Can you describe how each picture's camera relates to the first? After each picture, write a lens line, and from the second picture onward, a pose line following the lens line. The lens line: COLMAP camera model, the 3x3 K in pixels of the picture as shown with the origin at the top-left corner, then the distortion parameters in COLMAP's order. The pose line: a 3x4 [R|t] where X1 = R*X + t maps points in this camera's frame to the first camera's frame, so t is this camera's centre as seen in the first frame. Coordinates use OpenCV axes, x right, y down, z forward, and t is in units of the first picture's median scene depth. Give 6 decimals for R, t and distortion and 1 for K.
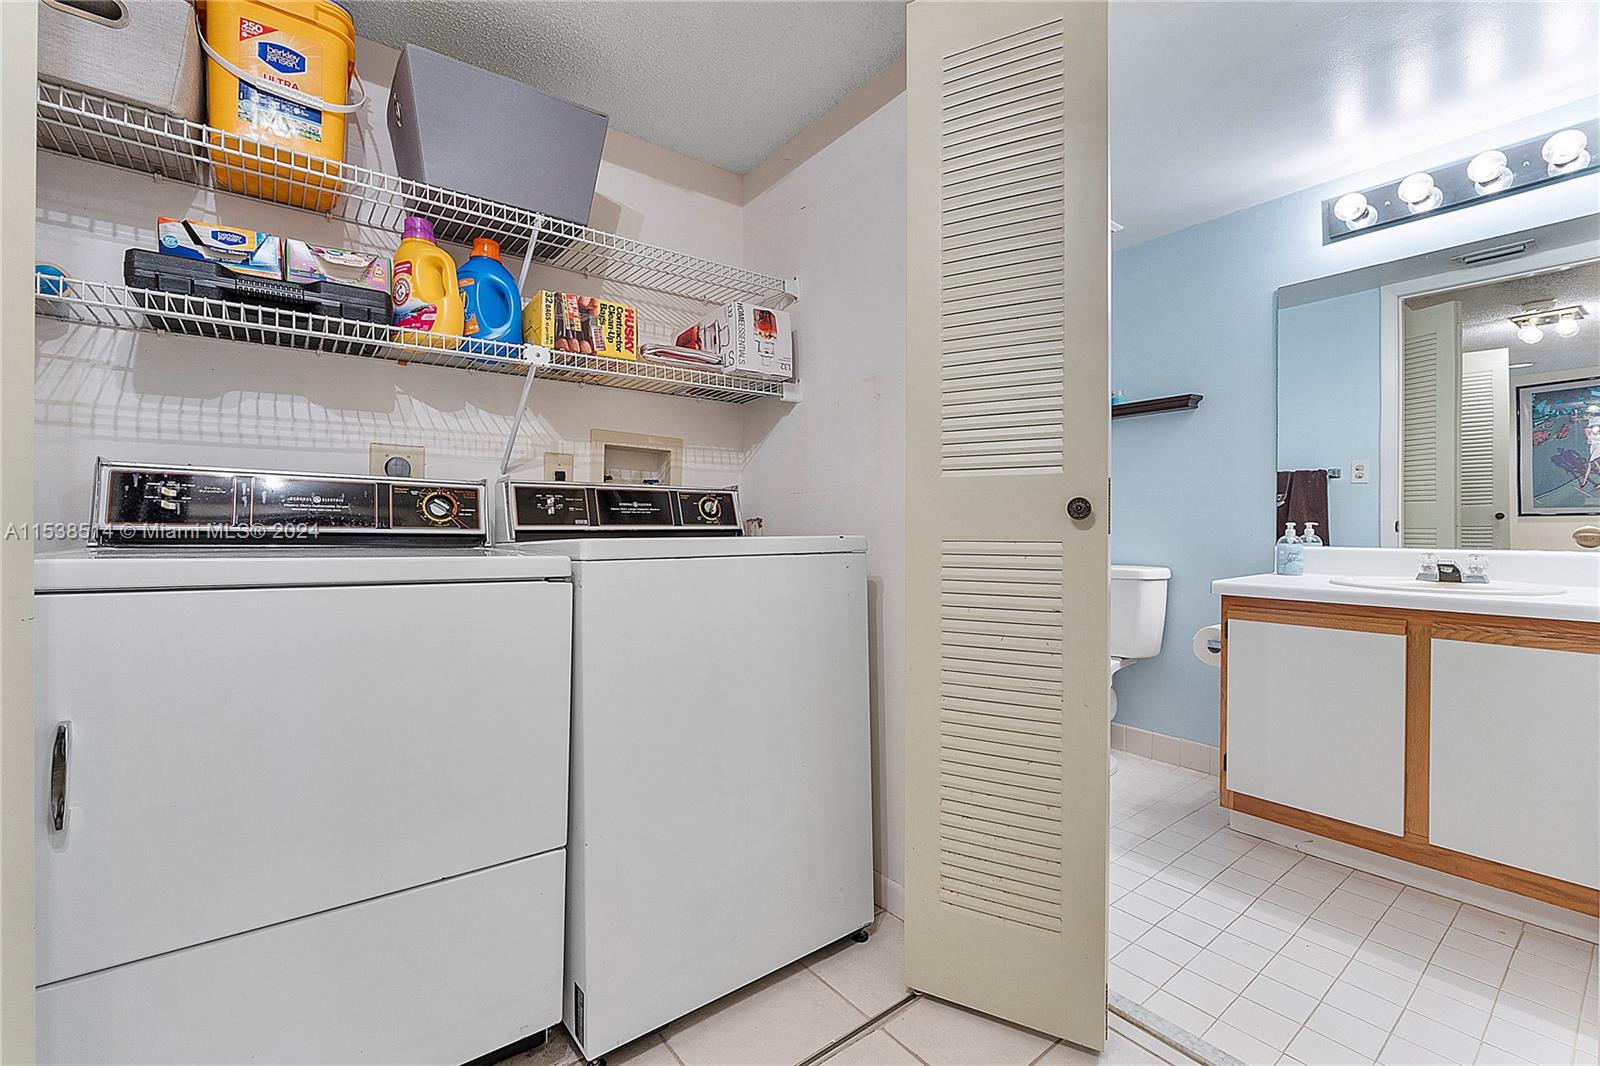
lens RADIAL K [[677.9, 0, 801.6], [0, 677.9, 532.9], [0, 0, 1]] dist [-0.004058, -0.000996]
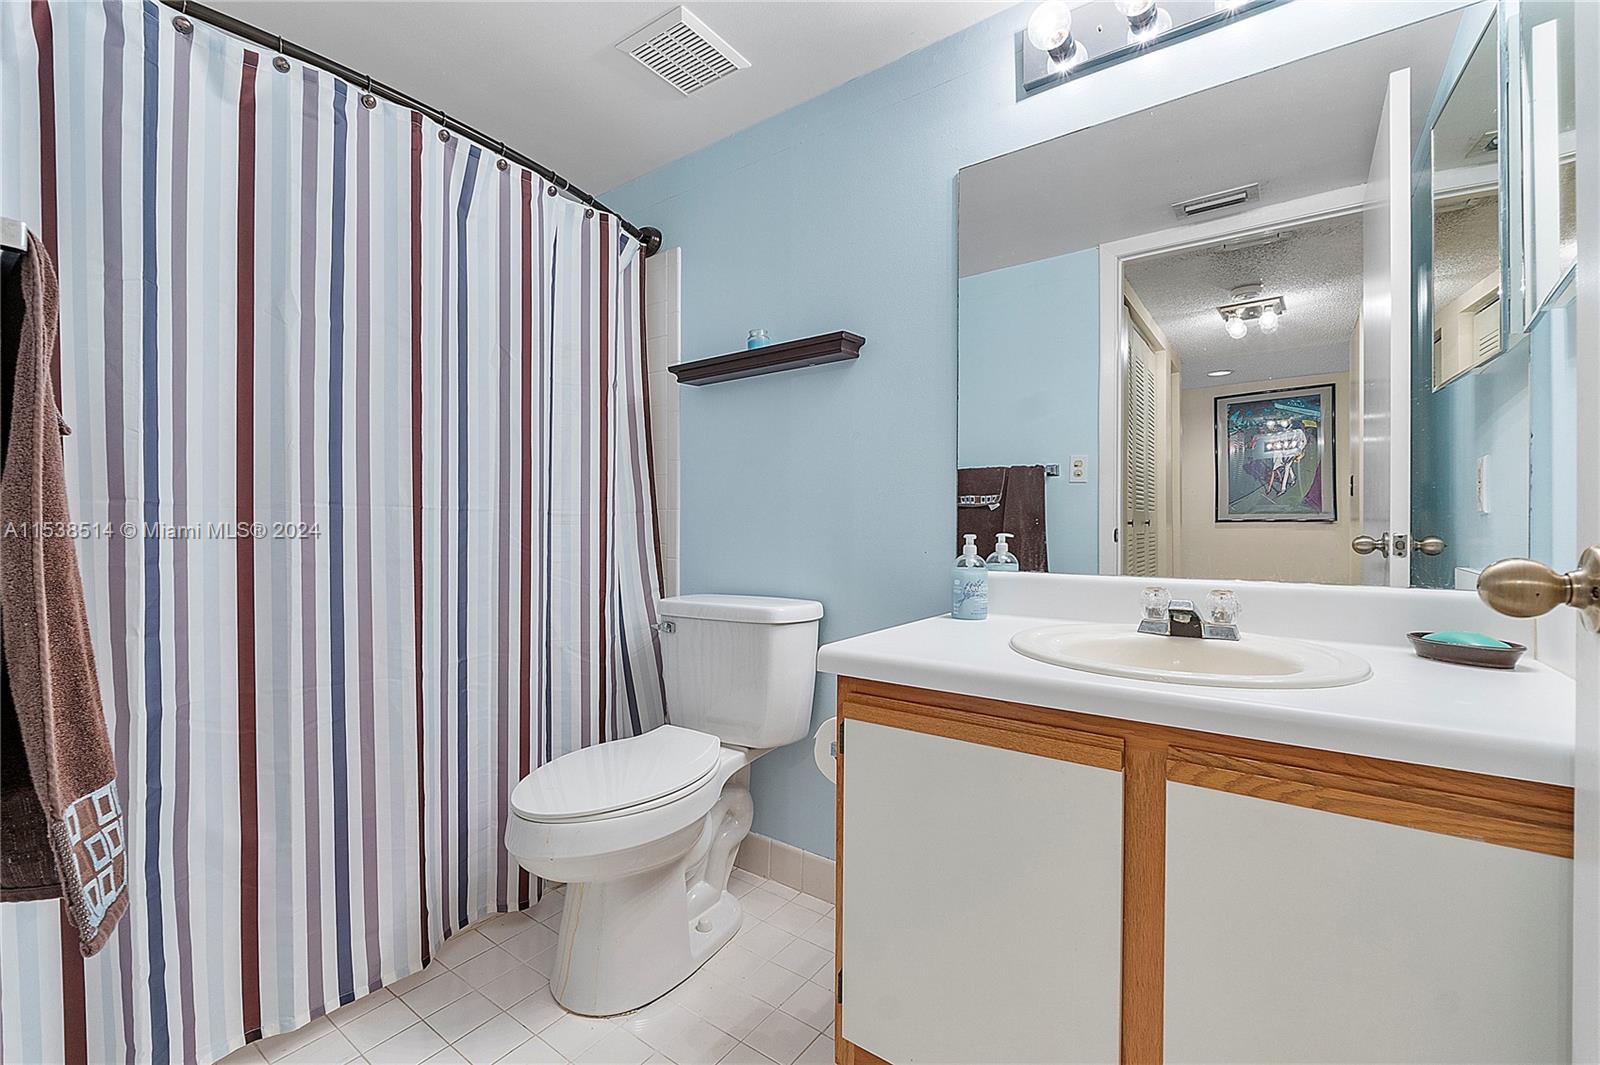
lens RADIAL K [[677.9, 0, 799.4], [0, 677.9, 531.7], [0, 0, 1]] dist [-0.004058, -0.000996]
pose [[0.961104, 0.000624, 0.276185, 0.379615], [0.000816, 0.999987, -0.005098, -0.013747], [-0.276184, 0.005125, 0.961091, 0.421087]]
